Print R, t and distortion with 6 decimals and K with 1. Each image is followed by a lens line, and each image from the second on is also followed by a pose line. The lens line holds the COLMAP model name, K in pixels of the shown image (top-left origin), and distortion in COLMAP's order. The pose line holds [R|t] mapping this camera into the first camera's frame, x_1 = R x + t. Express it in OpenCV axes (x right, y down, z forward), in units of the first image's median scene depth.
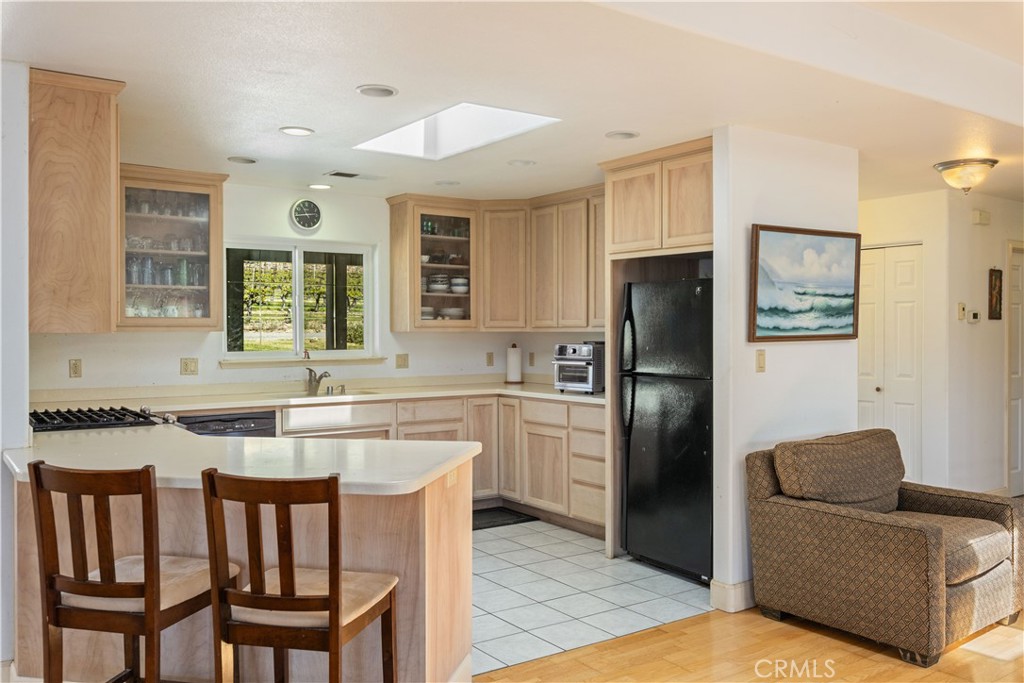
lens RADIAL K [[866.5, 0, 511.0], [0, 866.5, 341.5], [0, 0, 1]] dist [0.010004, 0.011453]
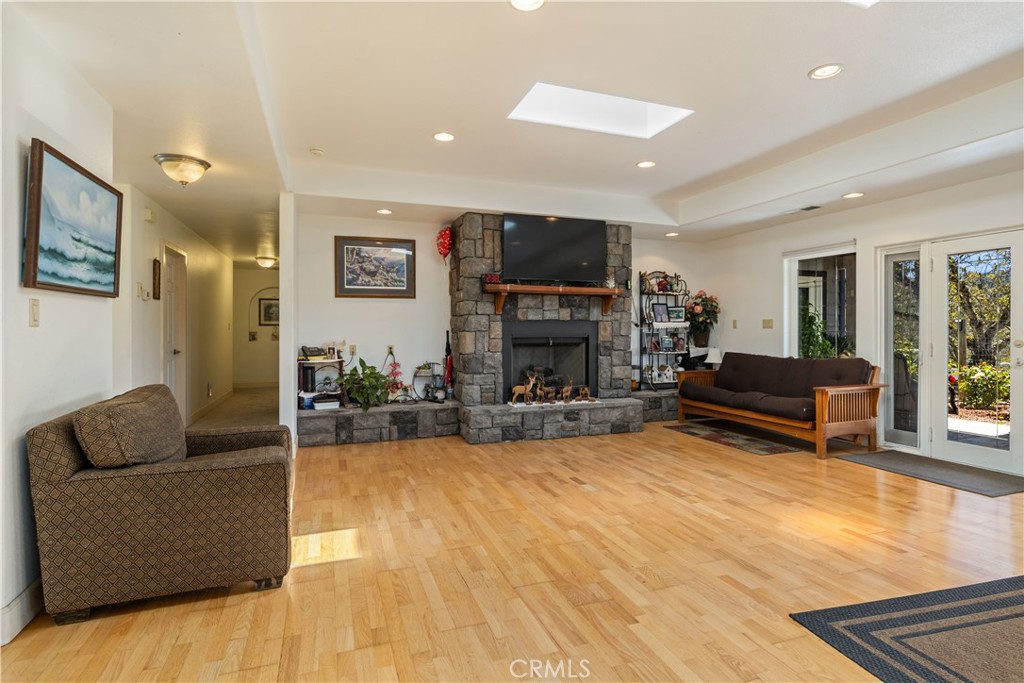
lens RADIAL K [[518.0, 0, 510.4], [0, 518.0, 332.2], [0, 0, 1]] dist [0.000814, 0.001265]
pose [[0.264568, -0.004574, 0.964356, -0.061909], [0.015815, 0.999875, 0.000403, 0.047233], [-0.964237, 0.015145, 0.264607, 0.444254]]
